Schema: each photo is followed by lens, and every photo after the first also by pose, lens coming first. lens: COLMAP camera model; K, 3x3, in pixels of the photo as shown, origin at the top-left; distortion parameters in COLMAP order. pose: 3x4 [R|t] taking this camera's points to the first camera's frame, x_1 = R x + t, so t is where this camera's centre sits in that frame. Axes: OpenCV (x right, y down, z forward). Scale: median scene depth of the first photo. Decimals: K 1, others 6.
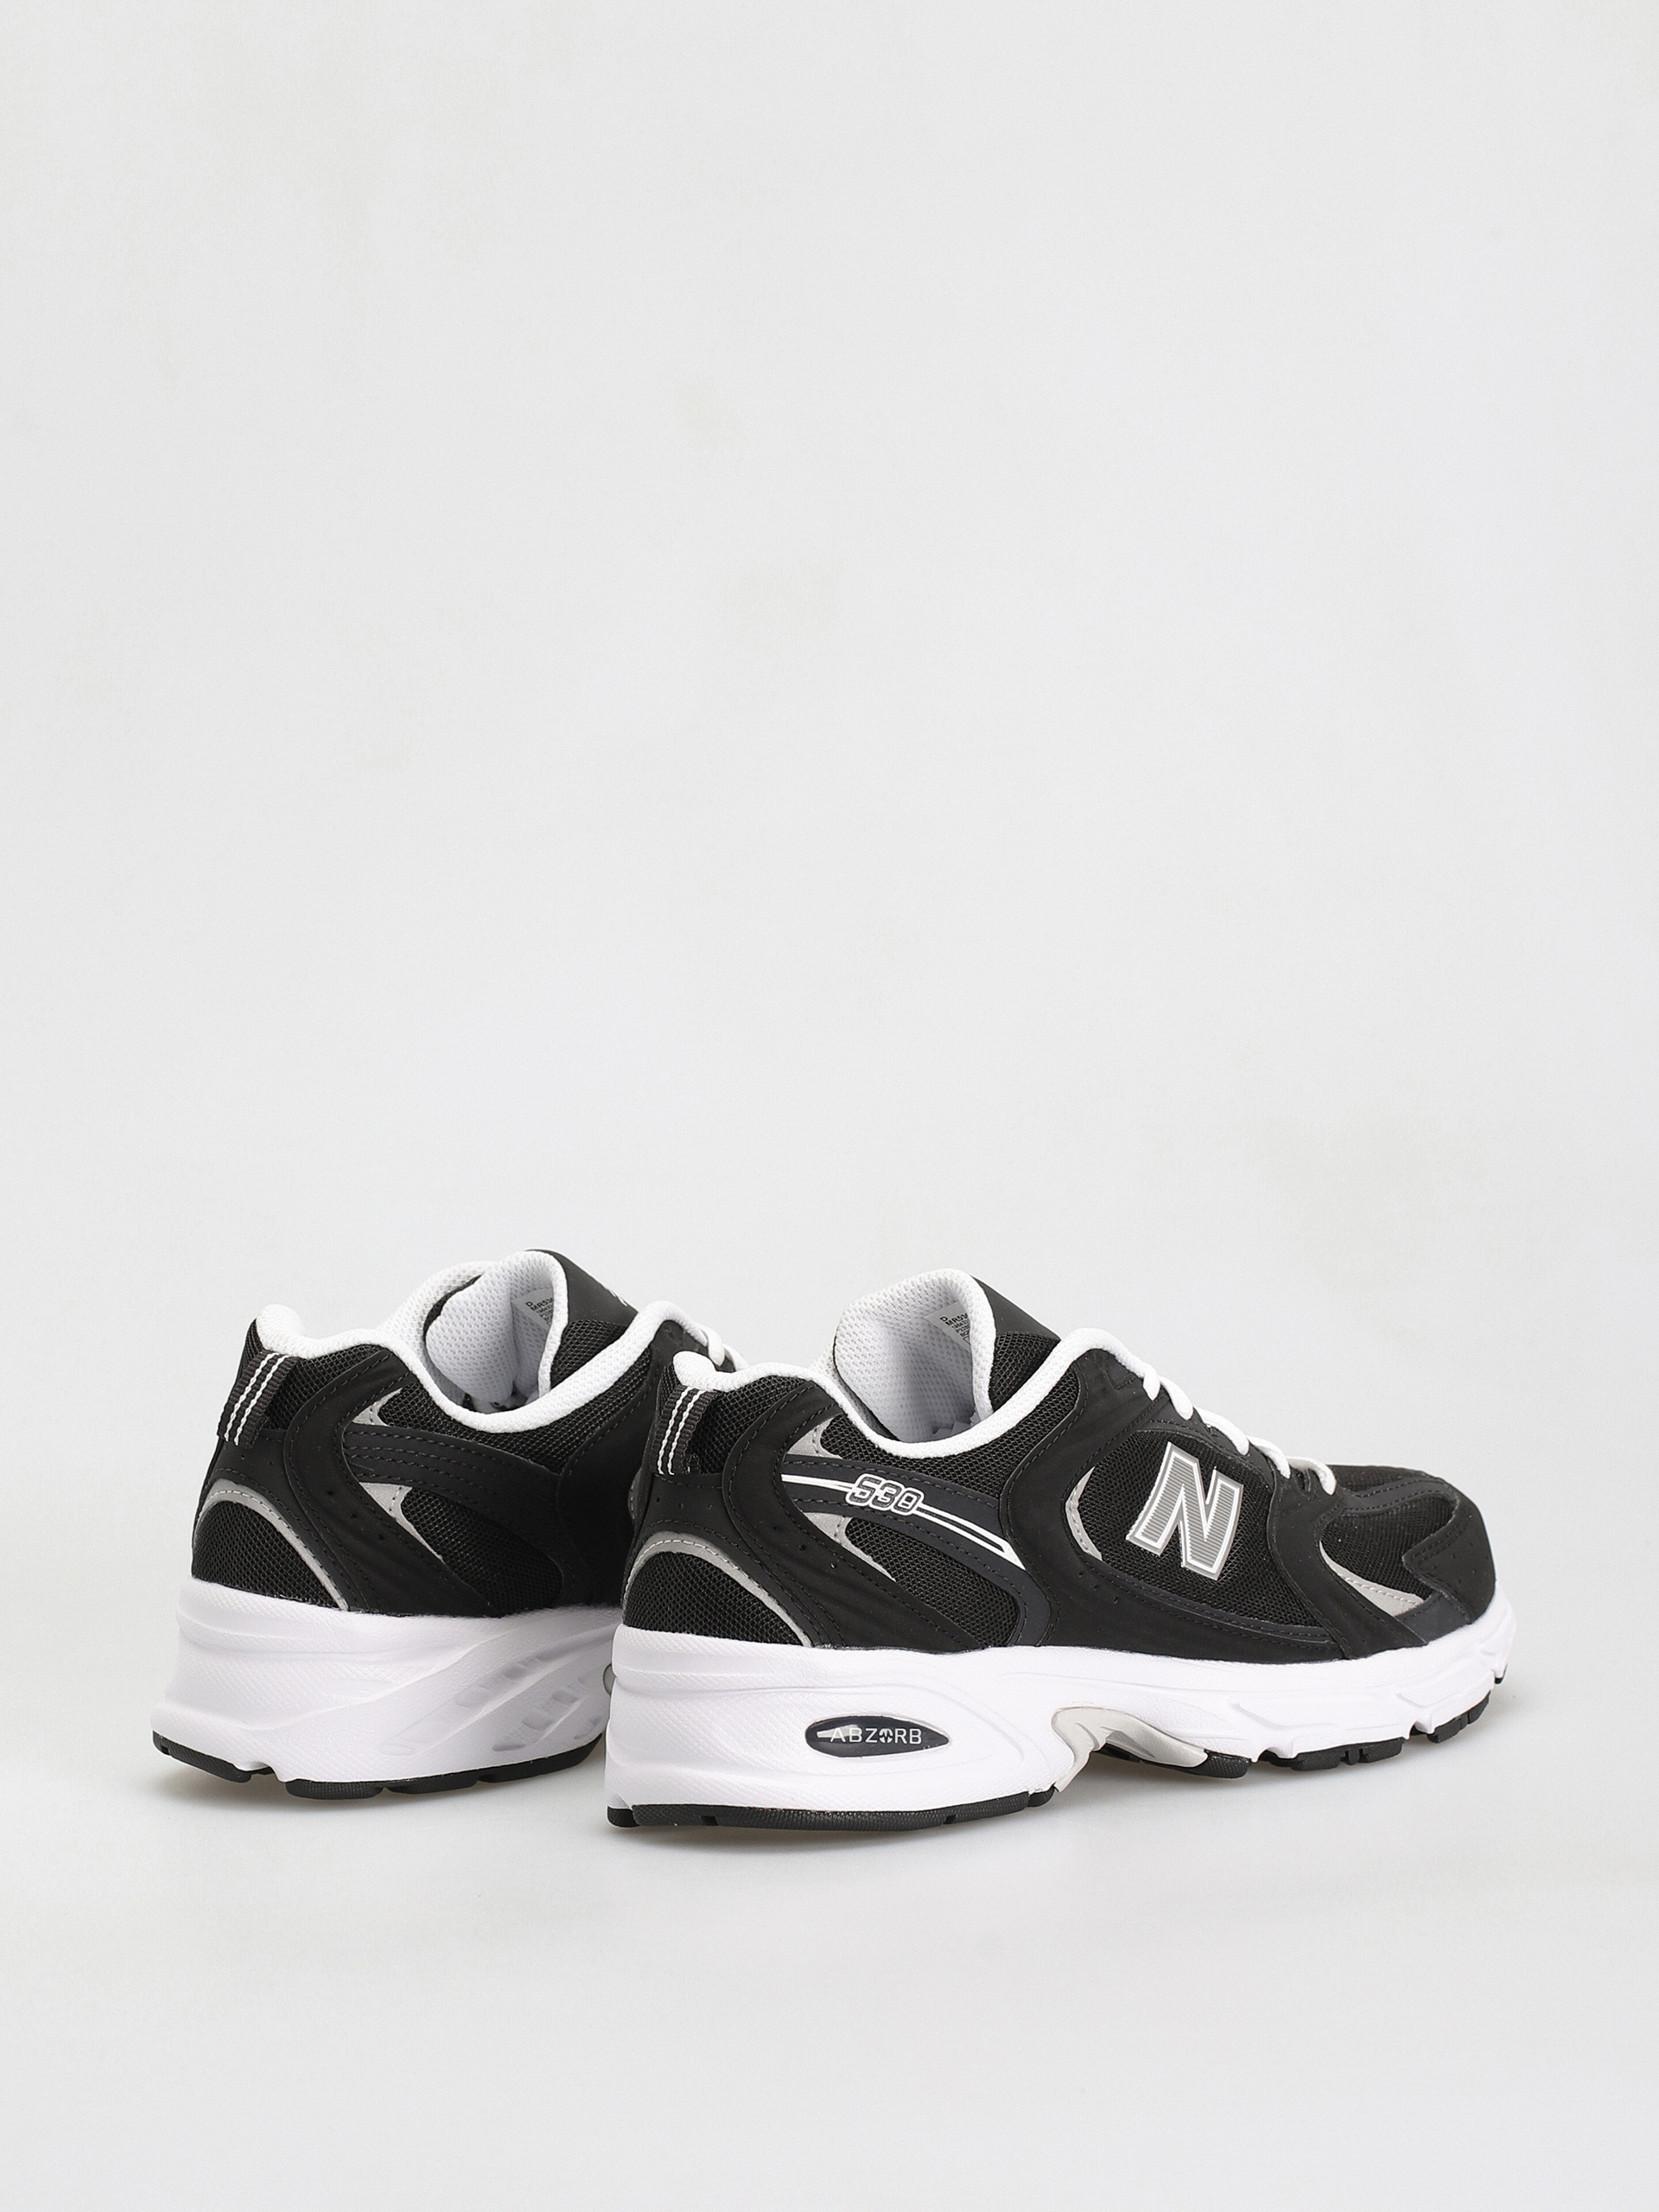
lens RADIAL K [[6587.8, 0, 829.5], [0, 6587.8, 1106.0], [0, 0, 1]] dist [0.486578, -0.351717]
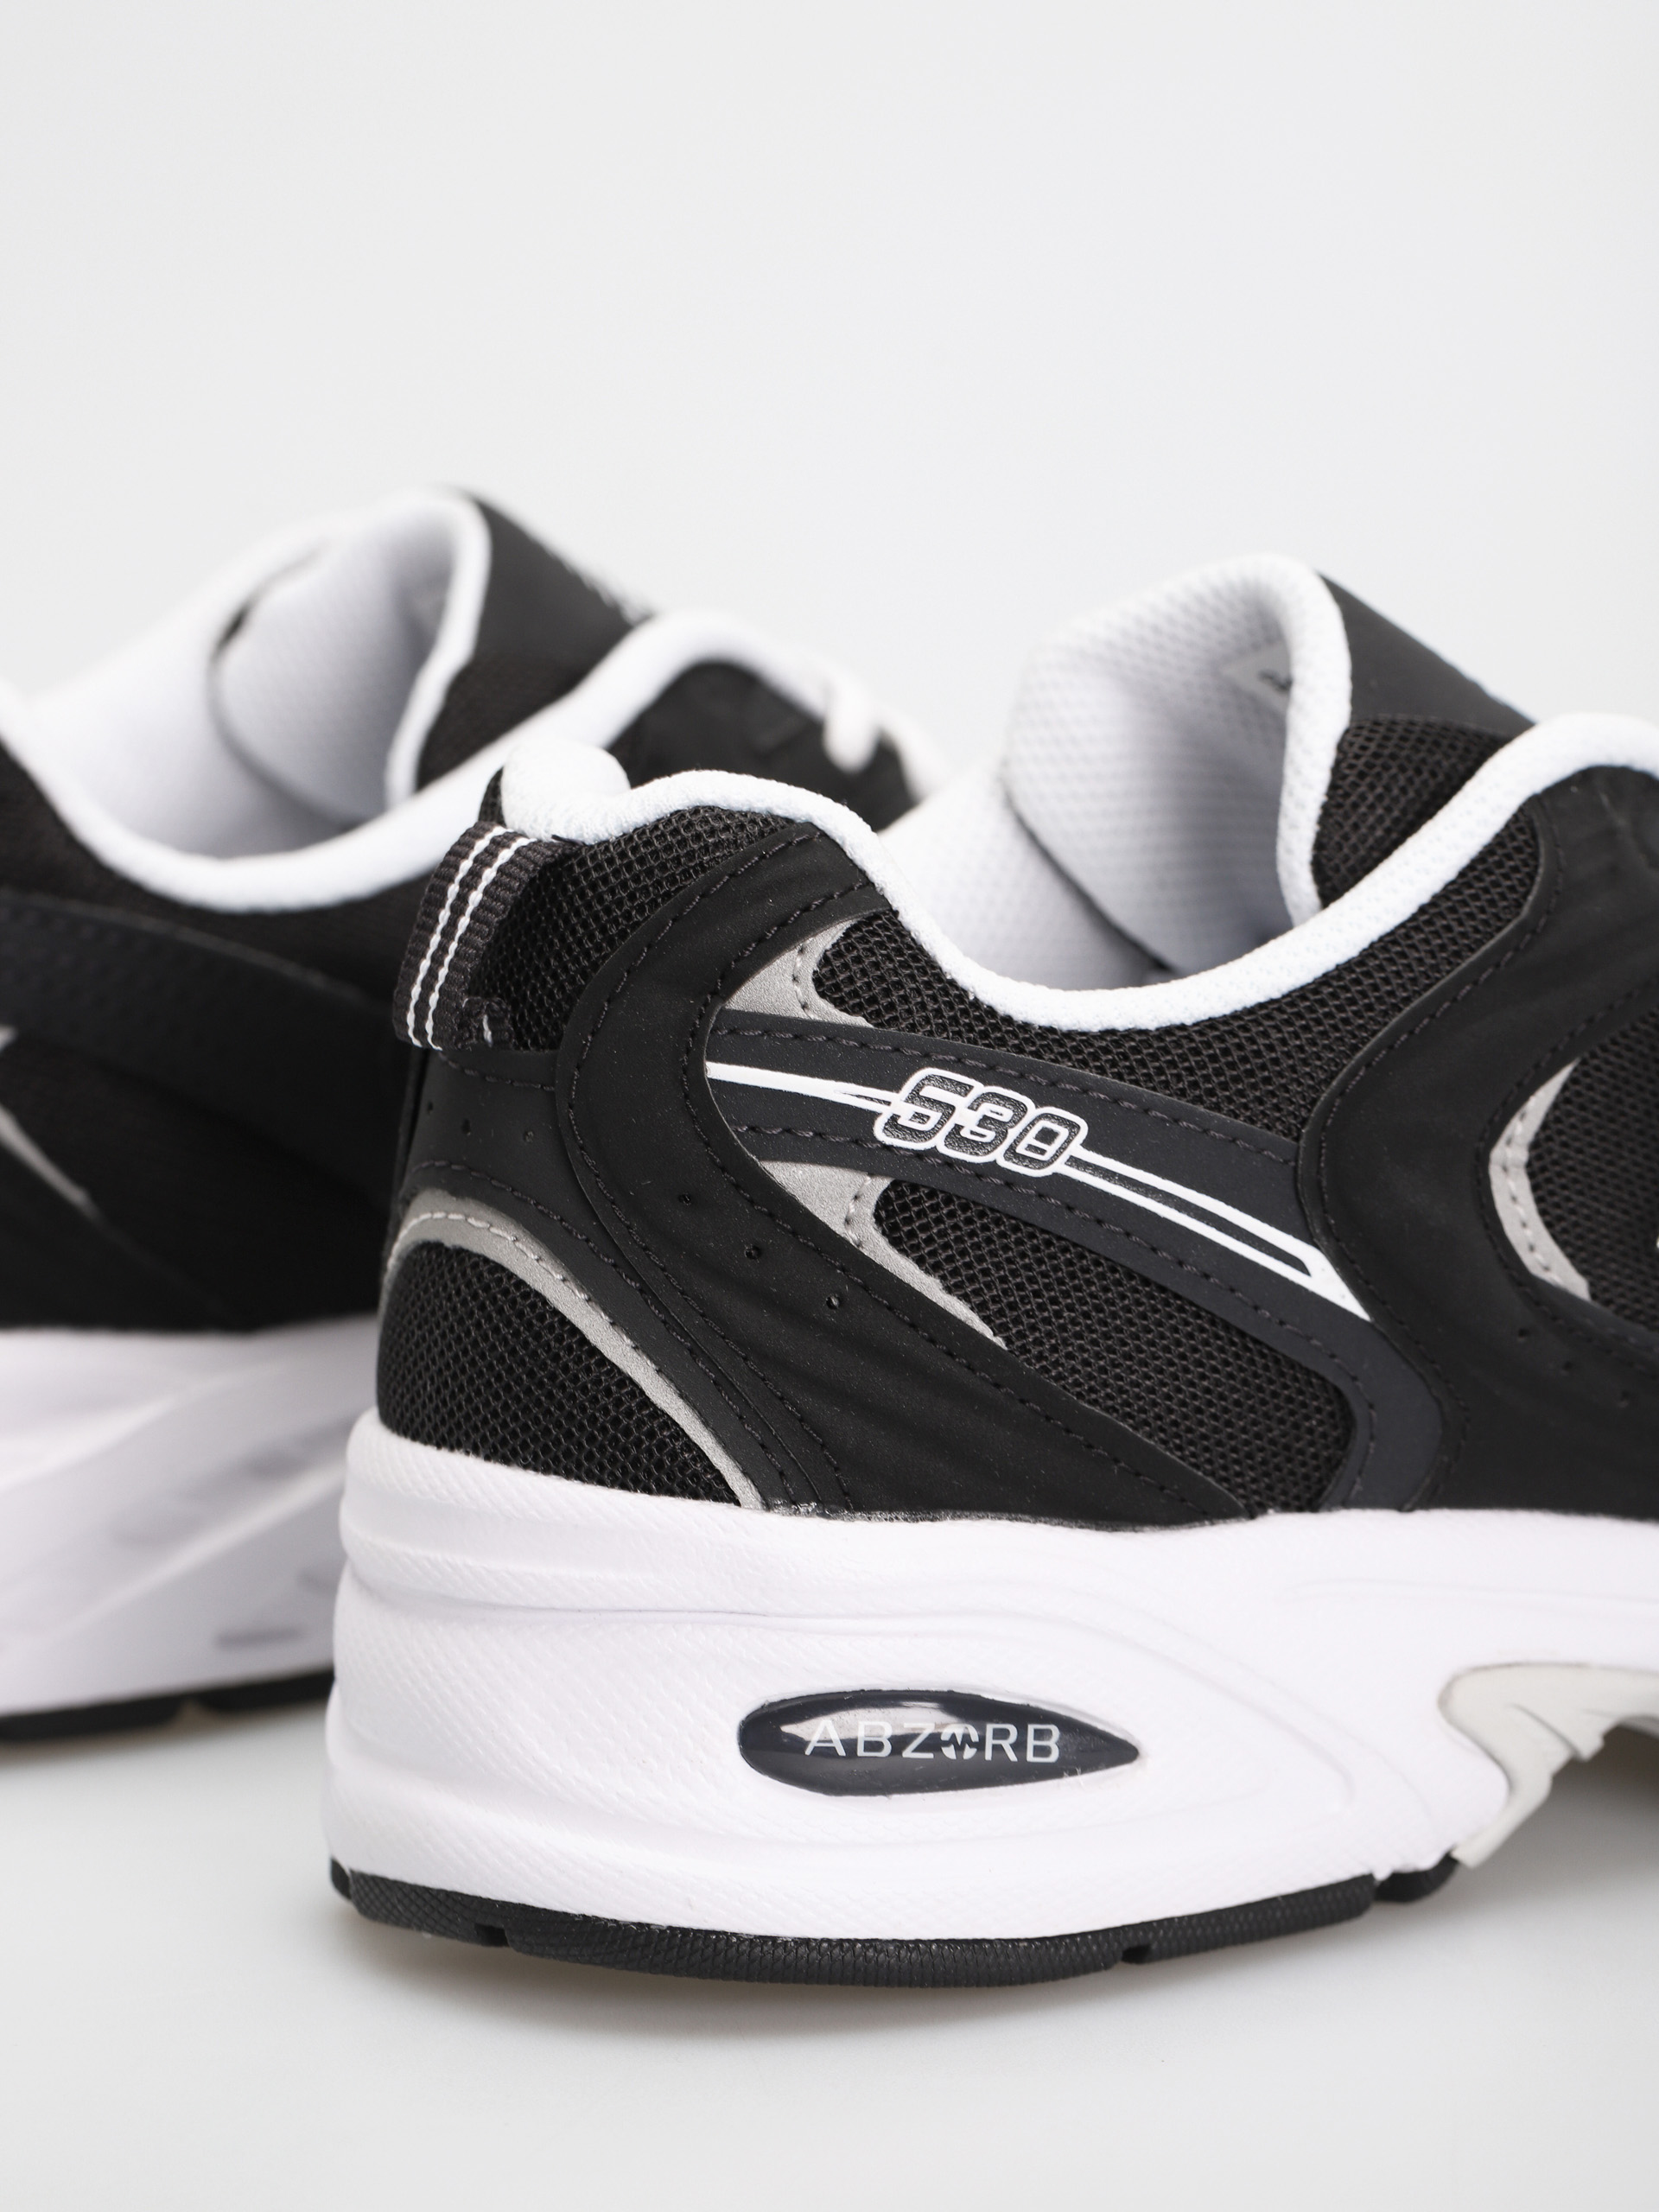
lens RADIAL K [[6587.8, 0, 829.5], [0, 6587.8, 1106.0], [0, 0, 1]] dist [0.486578, -0.351717]
pose [[0.980200, 0.041624, -0.193585, 0.074213], [-0.022919, 0.994935, 0.097876, 0.020435], [0.196678, -0.091501, 0.976189, 0.622060]]
